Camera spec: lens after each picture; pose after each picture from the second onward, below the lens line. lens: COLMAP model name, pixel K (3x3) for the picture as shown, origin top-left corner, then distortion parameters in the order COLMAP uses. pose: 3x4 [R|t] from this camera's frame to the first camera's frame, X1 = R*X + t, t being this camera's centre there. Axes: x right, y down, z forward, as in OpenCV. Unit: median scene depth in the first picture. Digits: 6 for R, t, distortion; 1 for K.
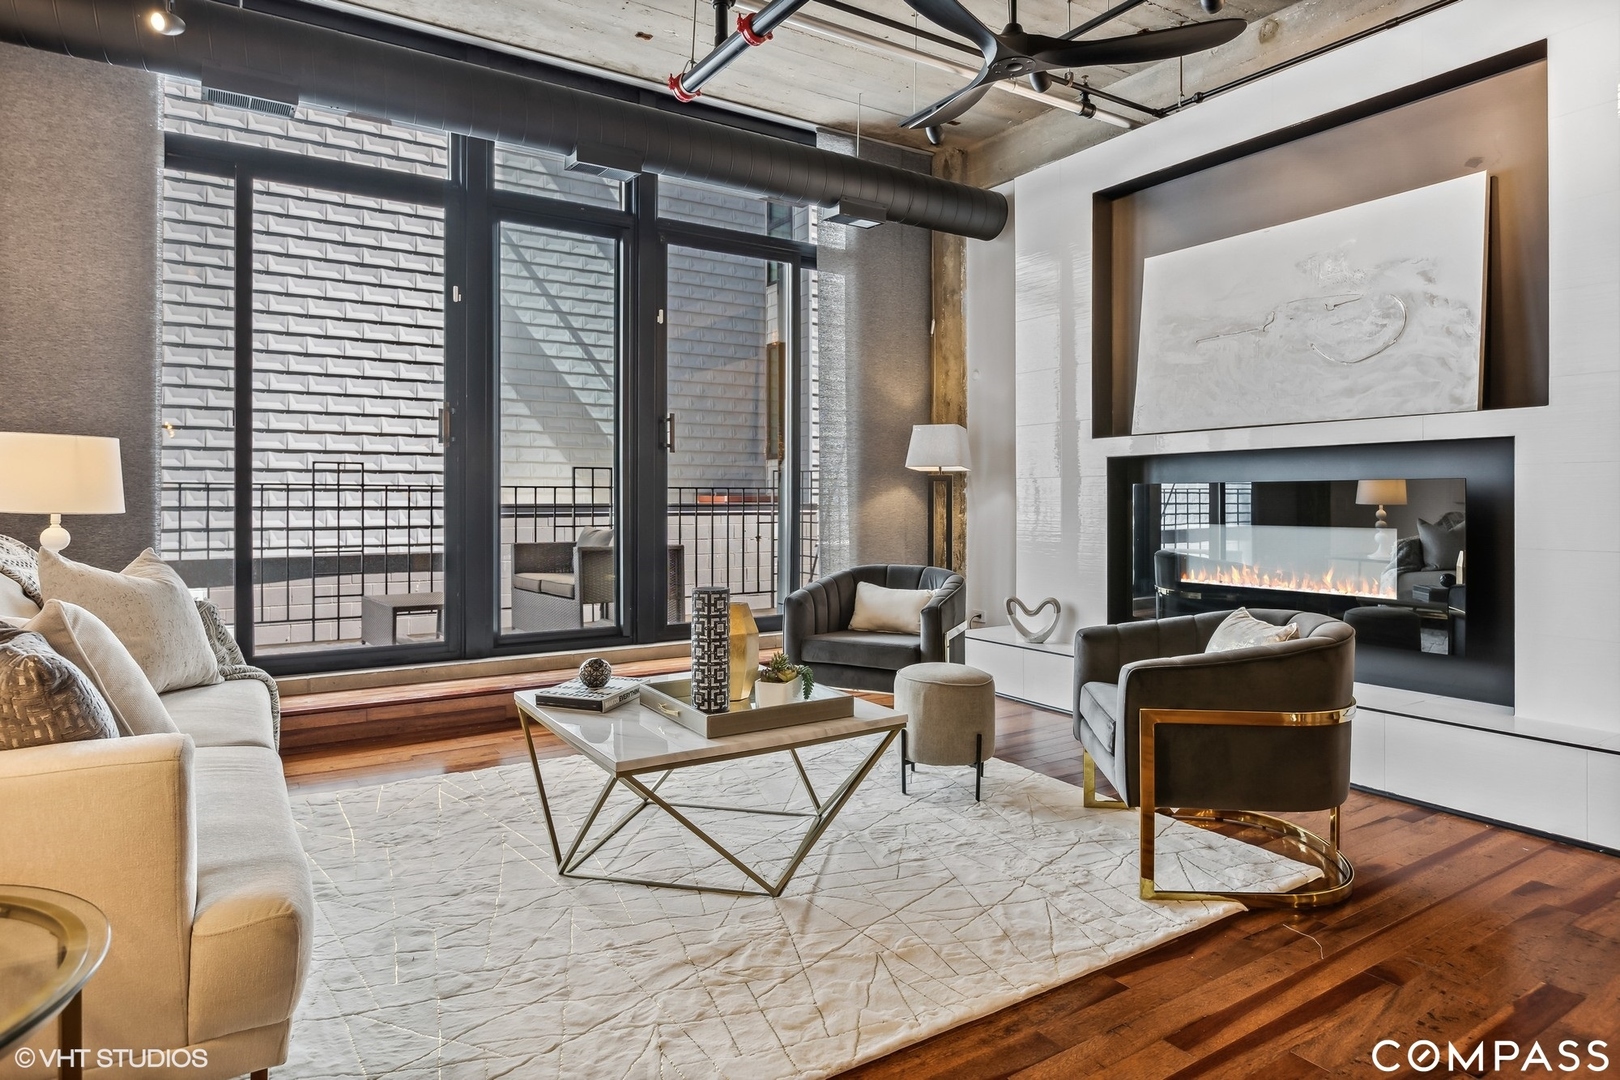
lens RADIAL K [[936.9, 0, 805.4], [0, 936.9, 498.1], [0, 0, 1]] dist [-0.002122, -0.000811]
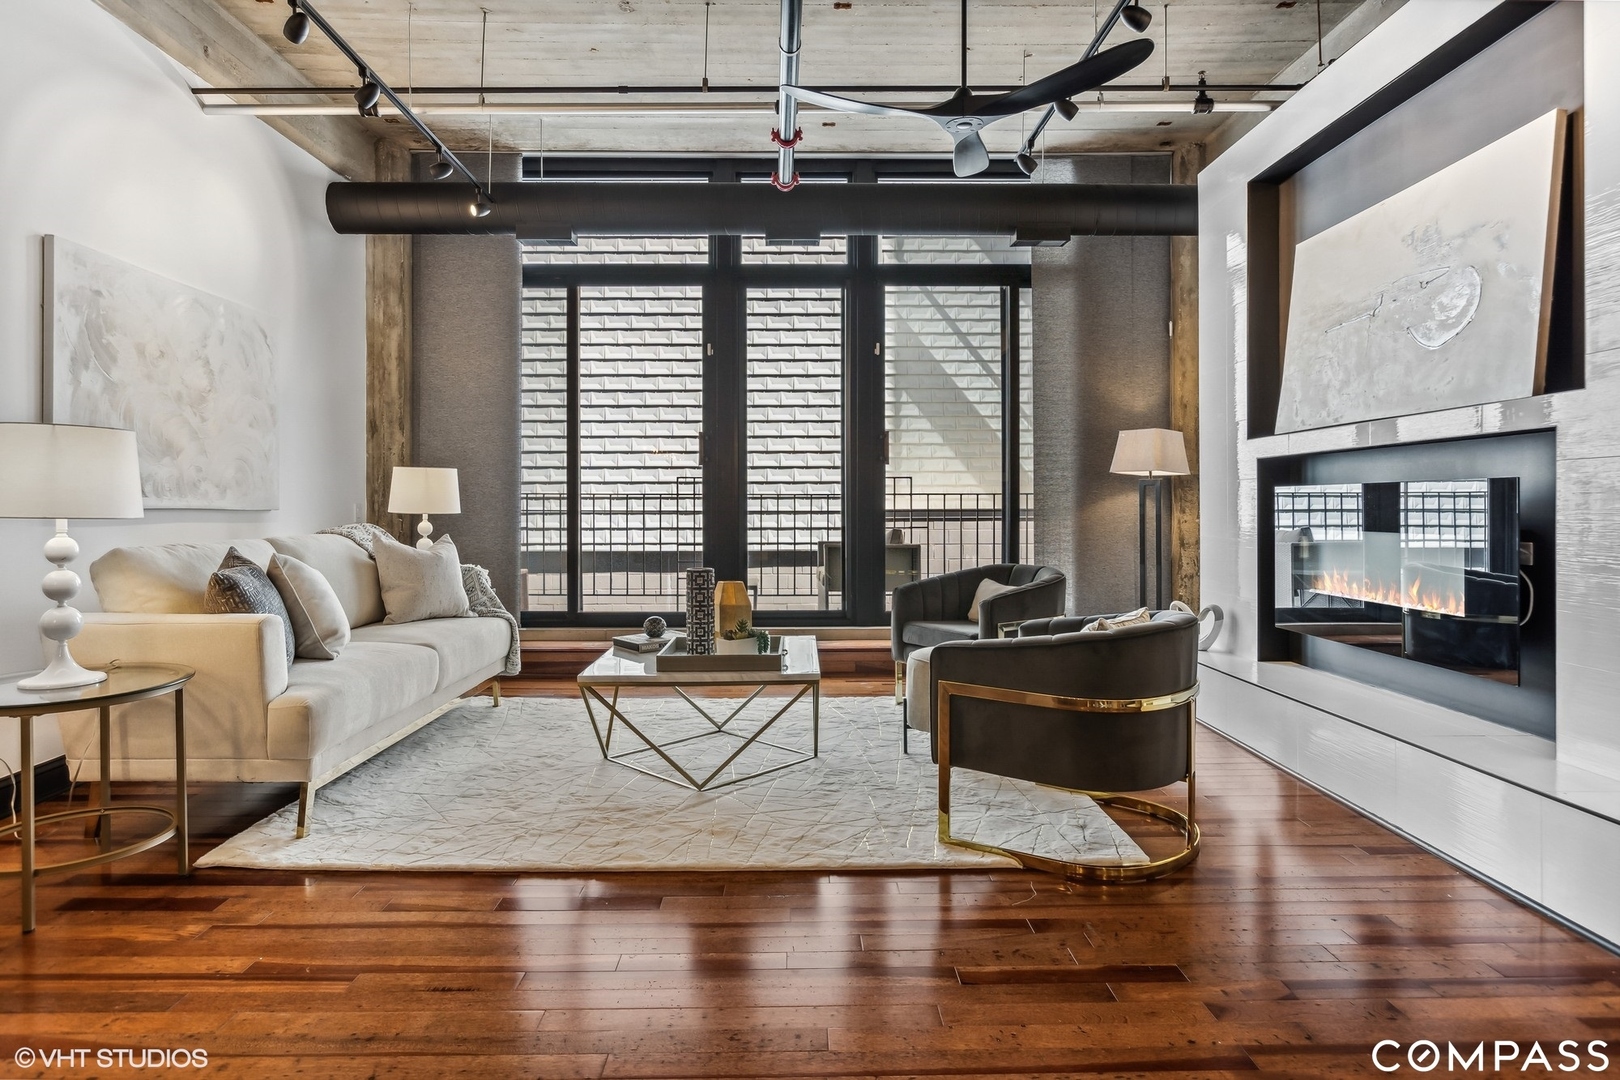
lens RADIAL K [[936.9, 0, 805.4], [0, 936.9, 498.1], [0, 0, 1]] dist [-0.002122, -0.000811]
pose [[0.847770, -0.006356, -0.530326, 0.443507], [0.002768, 0.999968, -0.007559, 0.002166], [0.530357, 0.004940, 0.847760, -0.048364]]
